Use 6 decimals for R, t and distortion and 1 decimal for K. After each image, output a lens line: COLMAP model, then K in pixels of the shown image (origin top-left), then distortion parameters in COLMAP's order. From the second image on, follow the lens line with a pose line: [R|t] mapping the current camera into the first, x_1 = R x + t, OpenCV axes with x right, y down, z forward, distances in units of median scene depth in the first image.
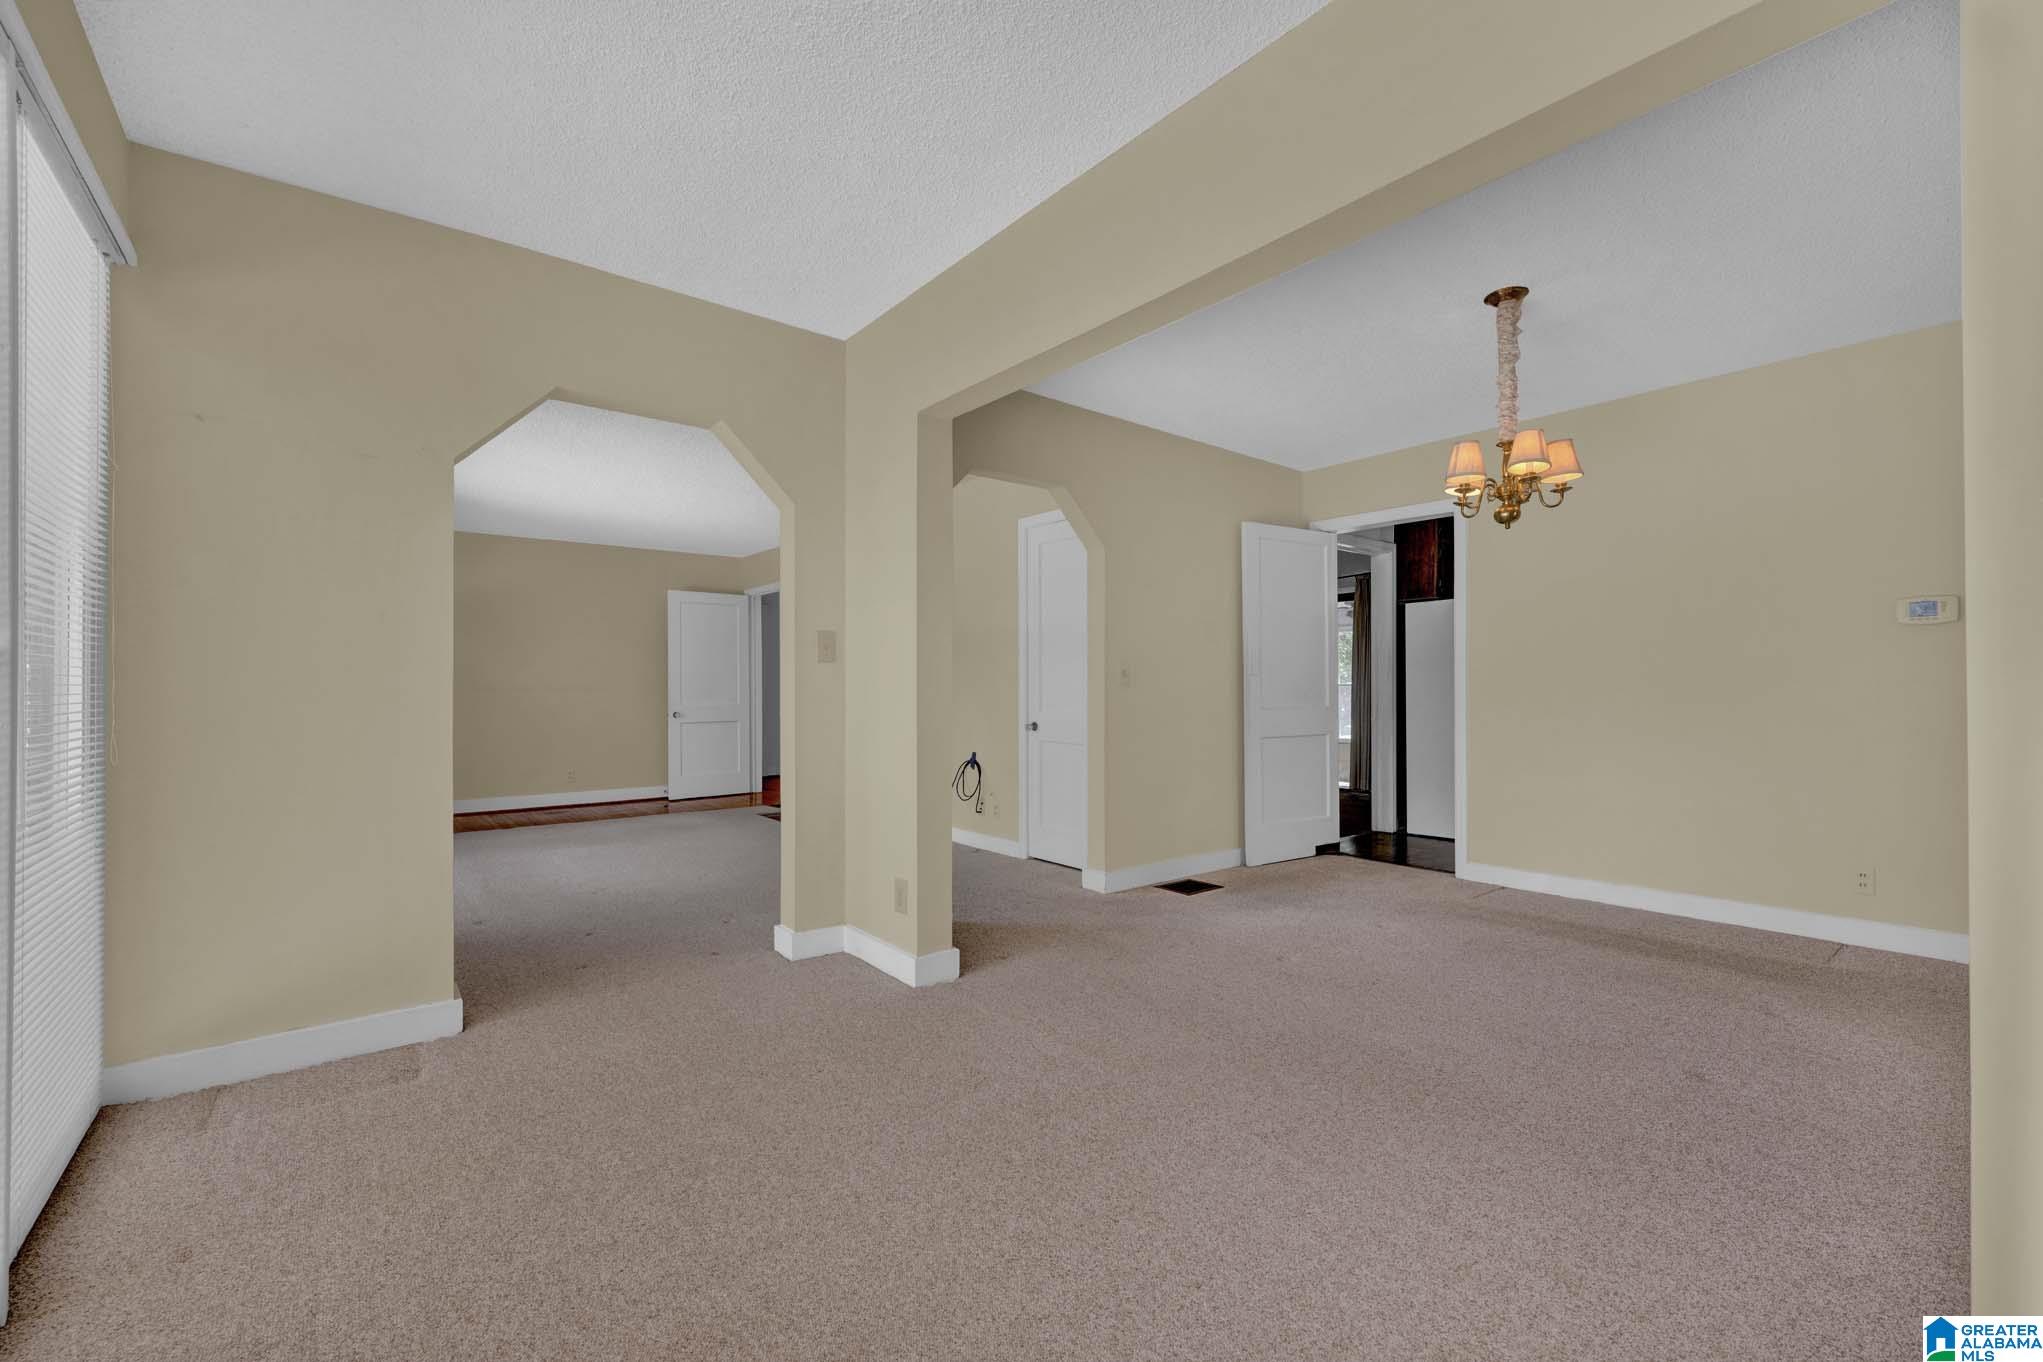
lens RADIAL K [[843.3, 0, 1017.7], [0, 843.3, 686.7], [0, 0, 1]] dist [-0.000589, 0.000020]
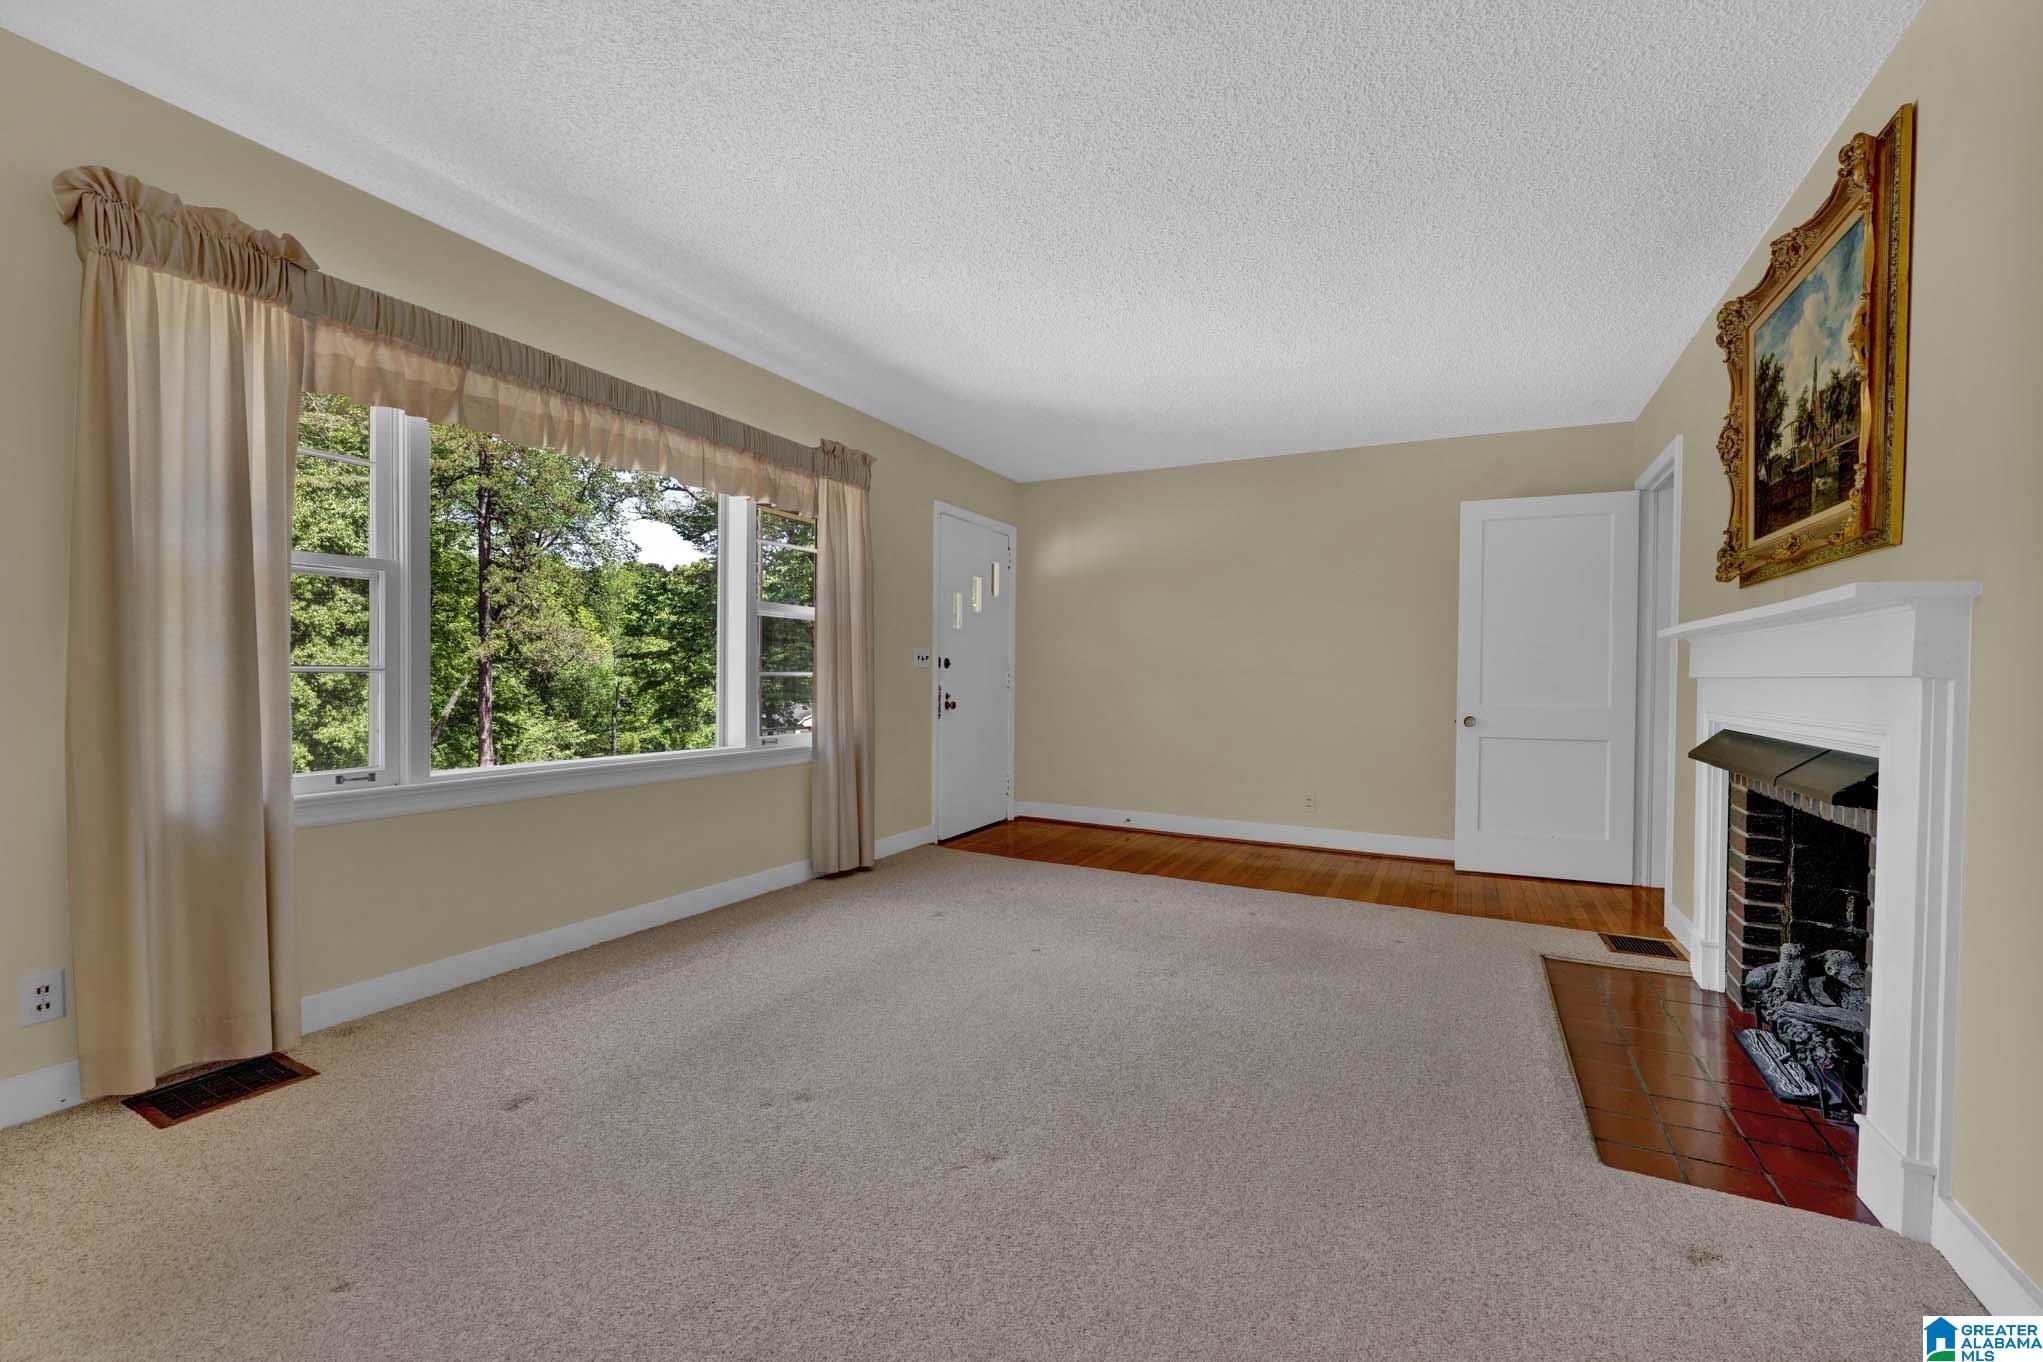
lens RADIAL K [[843.3, 0, 1017.7], [0, 843.3, 686.7], [0, 0, 1]] dist [-0.000589, 0.000020]
pose [[0.397382, 0.023830, -0.917344, -0.010375], [-0.008816, 0.999716, 0.022150, 0.000737], [0.917611, -0.000714, 0.397479, 0.807532]]
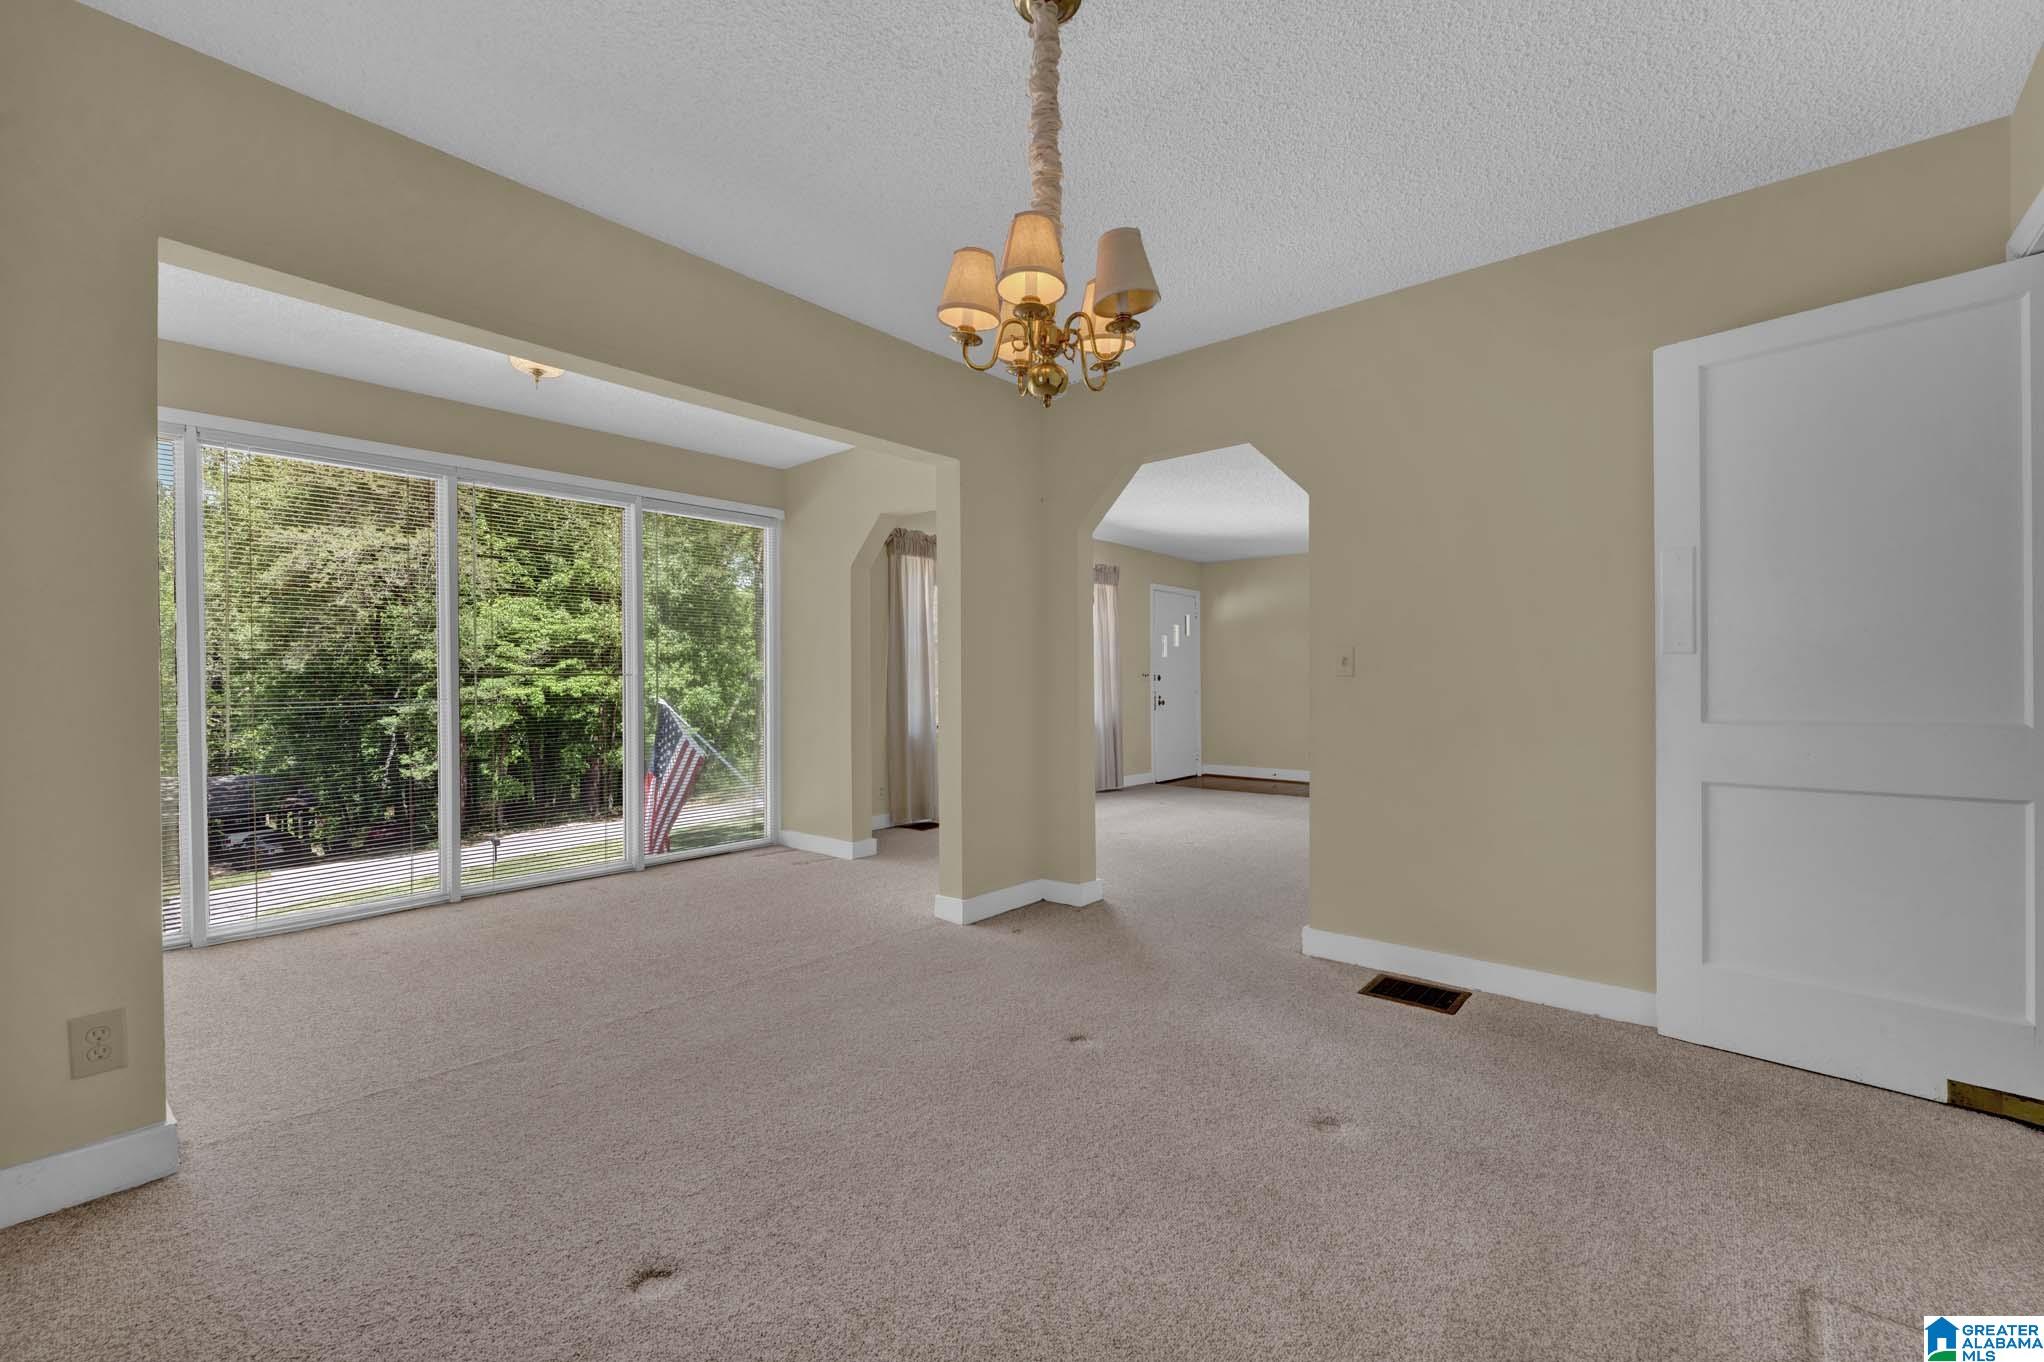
lens RADIAL K [[844.5, 0, 1025.9], [0, 844.5, 688.7], [0, 0, 1]] dist [-0.000291, 0.000327]
pose [[0.191791, 0.007900, -0.981404, 0.685940], [0.008316, 0.999919, 0.009674, -0.001544], [0.981401, -0.010016, 0.191710, 0.526424]]
